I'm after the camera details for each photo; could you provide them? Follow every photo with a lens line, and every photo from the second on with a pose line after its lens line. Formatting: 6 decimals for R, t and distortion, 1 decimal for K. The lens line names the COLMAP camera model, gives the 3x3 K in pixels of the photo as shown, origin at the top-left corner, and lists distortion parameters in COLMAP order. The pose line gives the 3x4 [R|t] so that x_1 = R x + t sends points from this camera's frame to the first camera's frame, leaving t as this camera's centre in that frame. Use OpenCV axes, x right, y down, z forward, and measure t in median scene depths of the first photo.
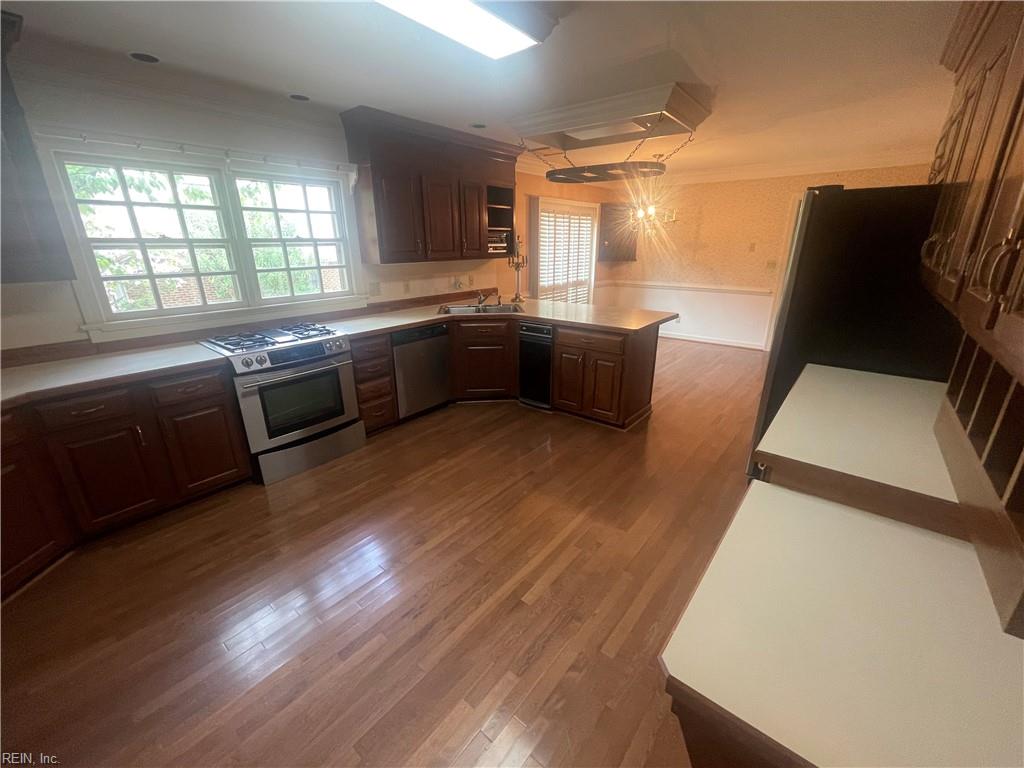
lens RADIAL K [[415.1, 0, 509.6], [0, 415.1, 384.4], [0, 0, 1]] dist [-0.007486, -0.000154]
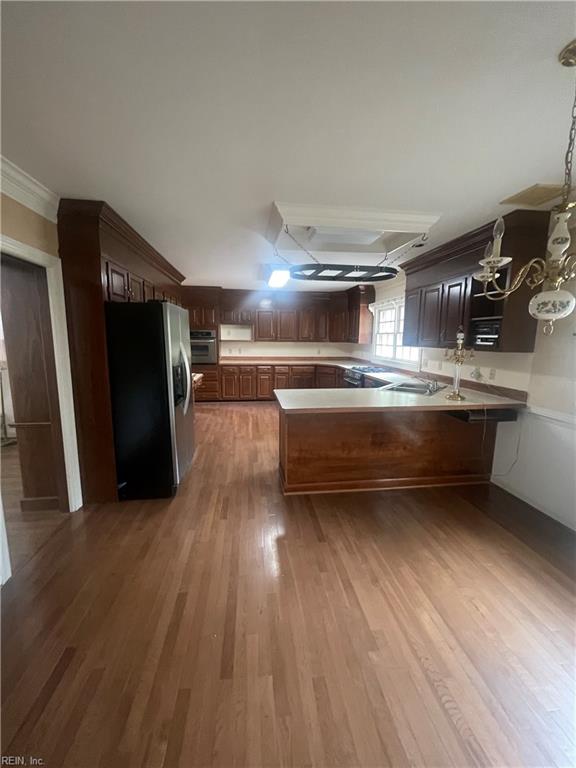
lens RADIAL K [[311.4, 0, 284.8], [0, 311.4, 382.0], [0, 0, 1]] dist [-0.007486, -0.000154]
pose [[-0.694106, 0.107735, -0.711766, 0.822610], [-0.230653, 0.903328, 0.361660, -0.438945], [0.681921, 0.415201, -0.602156, 1.298317]]
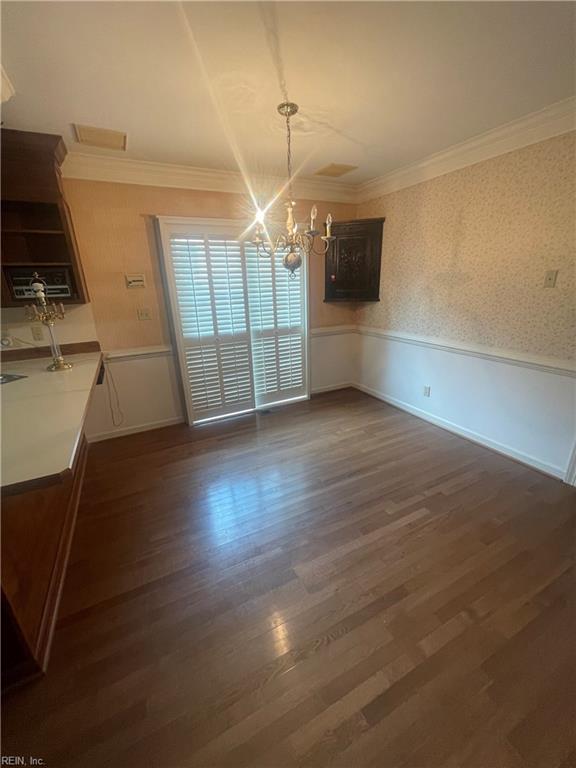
lens RADIAL K [[311.4, 0, 290.2], [0, 311.4, 384.5], [0, 0, 1]] dist [-0.007486, -0.000154]
pose [[0.915097, 0.108876, -0.388257, 0.648357], [-0.107079, 0.993902, 0.026334, -0.257742], [0.388756, 0.017476, 0.921175, 0.761957]]
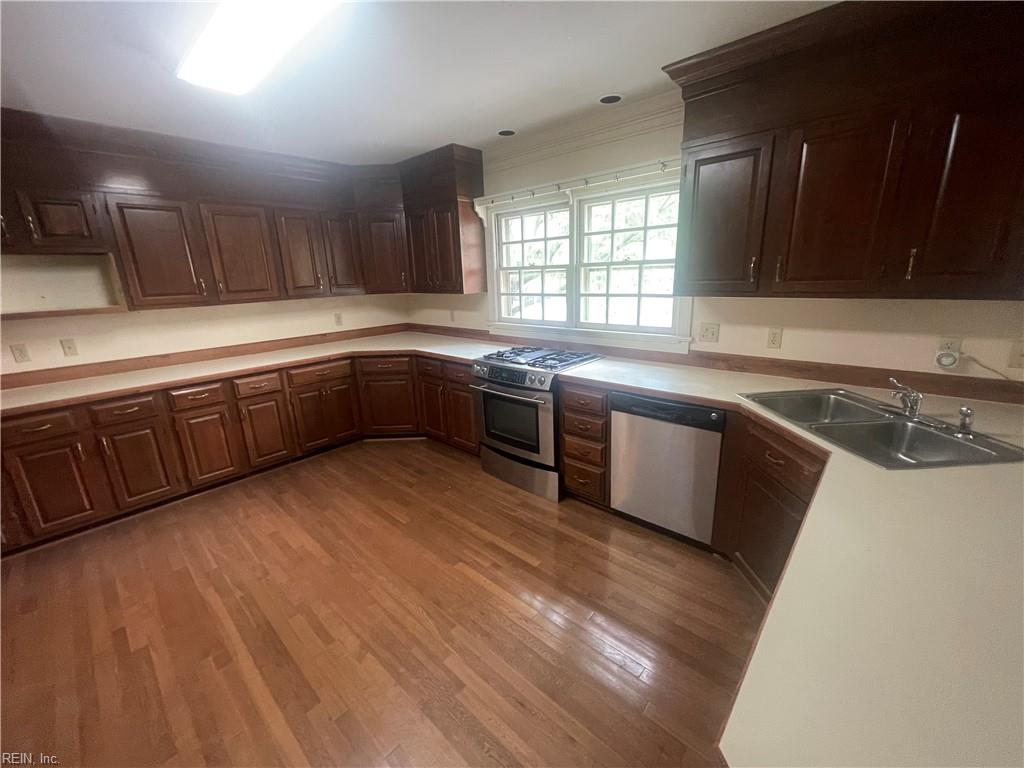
lens RADIAL K [[415.1, 0, 516.4], [0, 415.1, 384.2], [0, 0, 1]] dist [-0.007486, -0.000154]
pose [[-0.053325, 0.270520, -0.961236, 0.337532], [-0.285054, 0.918429, 0.274286, -0.234170], [0.957027, 0.288631, 0.028137, 0.673882]]
